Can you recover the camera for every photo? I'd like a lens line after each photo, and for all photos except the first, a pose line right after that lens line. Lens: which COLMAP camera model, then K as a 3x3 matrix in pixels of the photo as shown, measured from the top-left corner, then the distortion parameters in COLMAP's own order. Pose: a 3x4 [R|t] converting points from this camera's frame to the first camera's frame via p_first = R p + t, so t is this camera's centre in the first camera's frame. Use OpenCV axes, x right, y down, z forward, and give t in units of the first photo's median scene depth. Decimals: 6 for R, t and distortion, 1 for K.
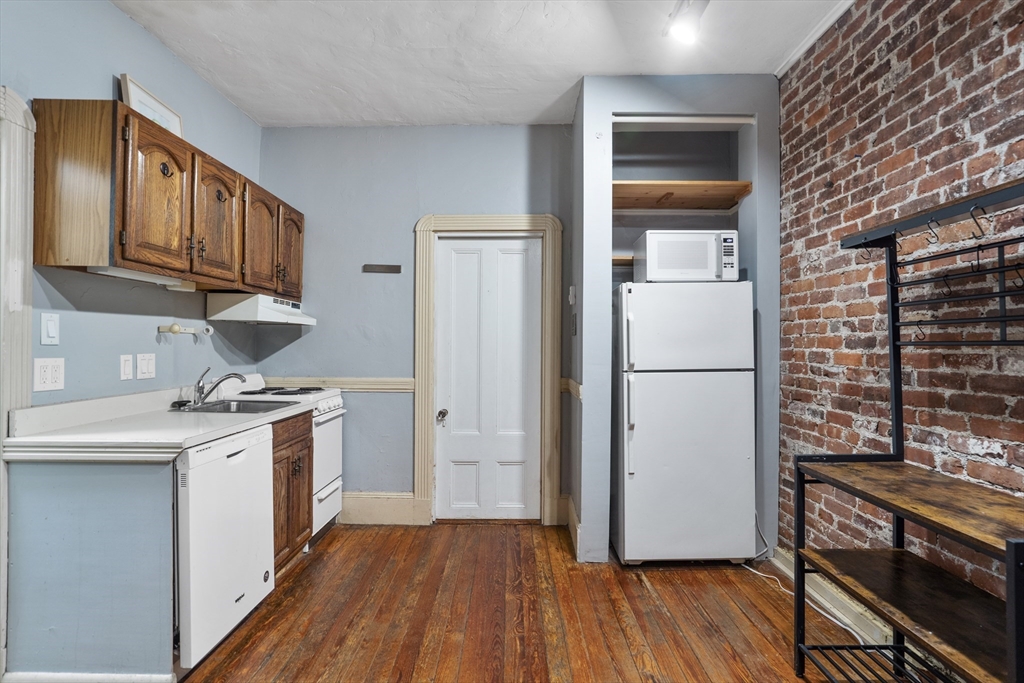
lens RADIAL K [[498.4, 0, 508.4], [0, 498.4, 342.1], [0, 0, 1]] dist [0.003614, 0.000643]
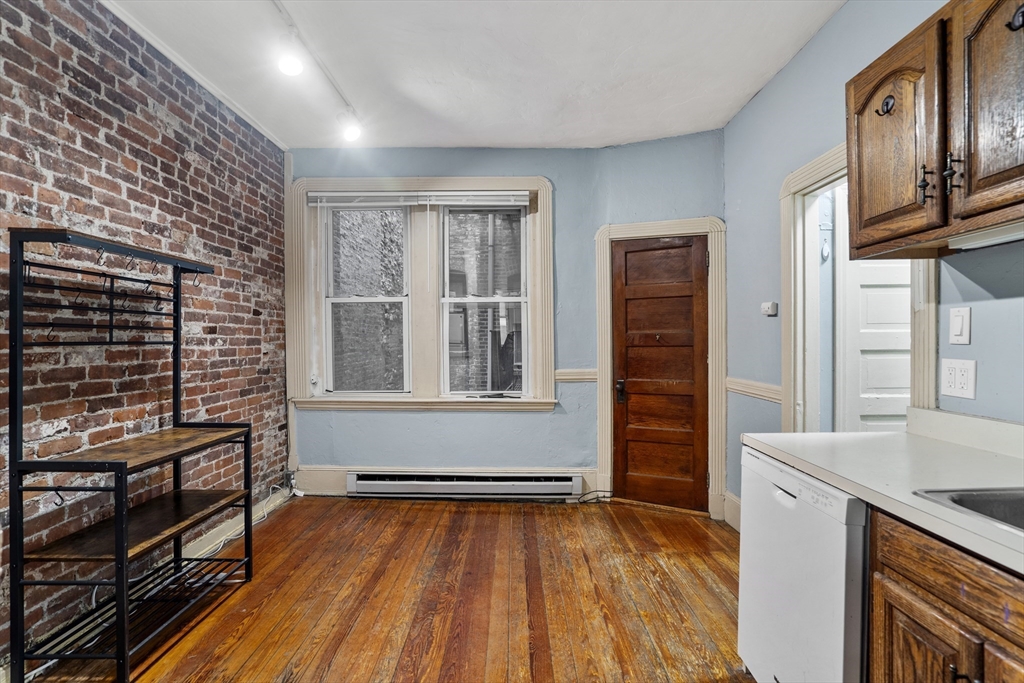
lens RADIAL K [[498.4, 0, 516.5], [0, 498.4, 342.8], [0, 0, 1]] dist [0.003614, 0.000643]
pose [[-0.999883, 0.001748, -0.015172, -0.173468], [0.001725, 0.999997, 0.001555, 0.000505], [0.015174, 0.001529, -0.999884, 2.229770]]
